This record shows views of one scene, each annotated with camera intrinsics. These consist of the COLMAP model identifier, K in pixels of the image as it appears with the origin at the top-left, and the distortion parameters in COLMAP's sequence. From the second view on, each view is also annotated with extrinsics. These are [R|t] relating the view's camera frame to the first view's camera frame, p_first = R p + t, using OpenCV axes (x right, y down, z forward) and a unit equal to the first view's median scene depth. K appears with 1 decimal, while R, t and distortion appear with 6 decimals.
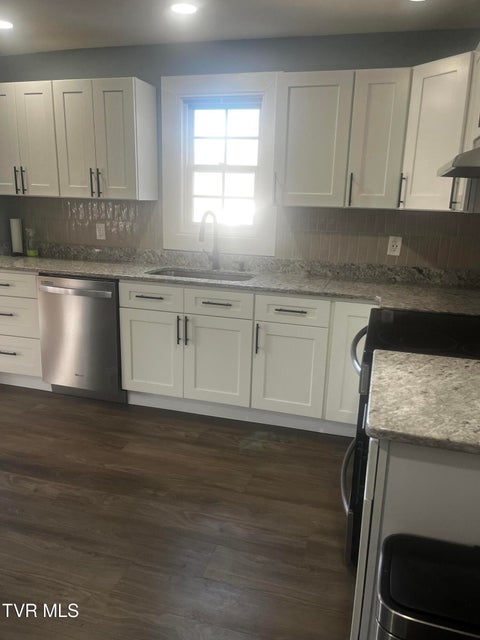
lens RADIAL K [[487.2, 0, 242.9], [0, 487.2, 325.3], [0, 0, 1]] dist [0.039175, -0.062950]
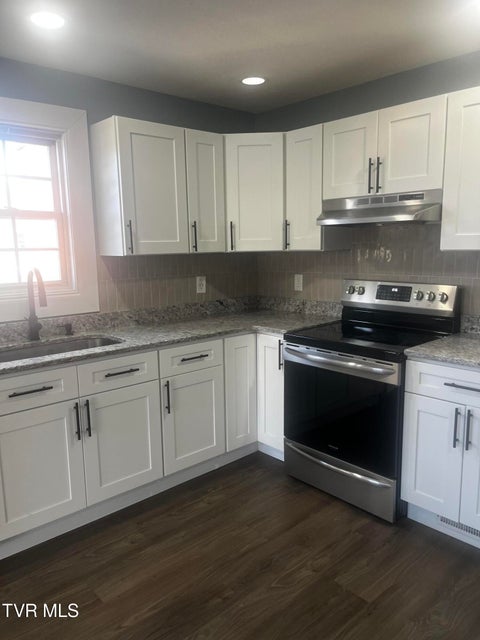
lens RADIAL K [[487.2, 0, 250.8], [0, 487.2, 325.0], [0, 0, 1]] dist [0.039175, -0.062950]
pose [[0.509403, -0.179218, 0.841658, -0.609746], [0.246044, 0.967574, 0.057115, -0.112641], [-0.824603, 0.177991, 0.536981, 0.336018]]
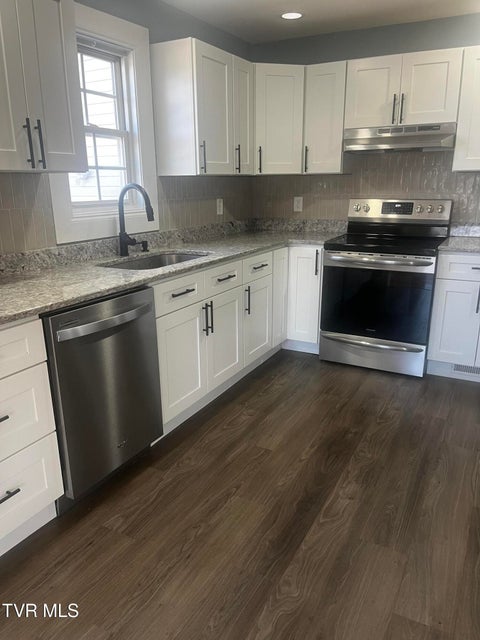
lens RADIAL K [[487.2, 0, 247.0], [0, 487.2, 328.4], [0, 0, 1]] dist [0.039175, -0.062950]
pose [[0.201796, -0.314363, 0.927607, -0.937153], [0.262519, 0.929797, 0.257996, -0.182954], [-0.943590, 0.191452, 0.270155, 0.690371]]
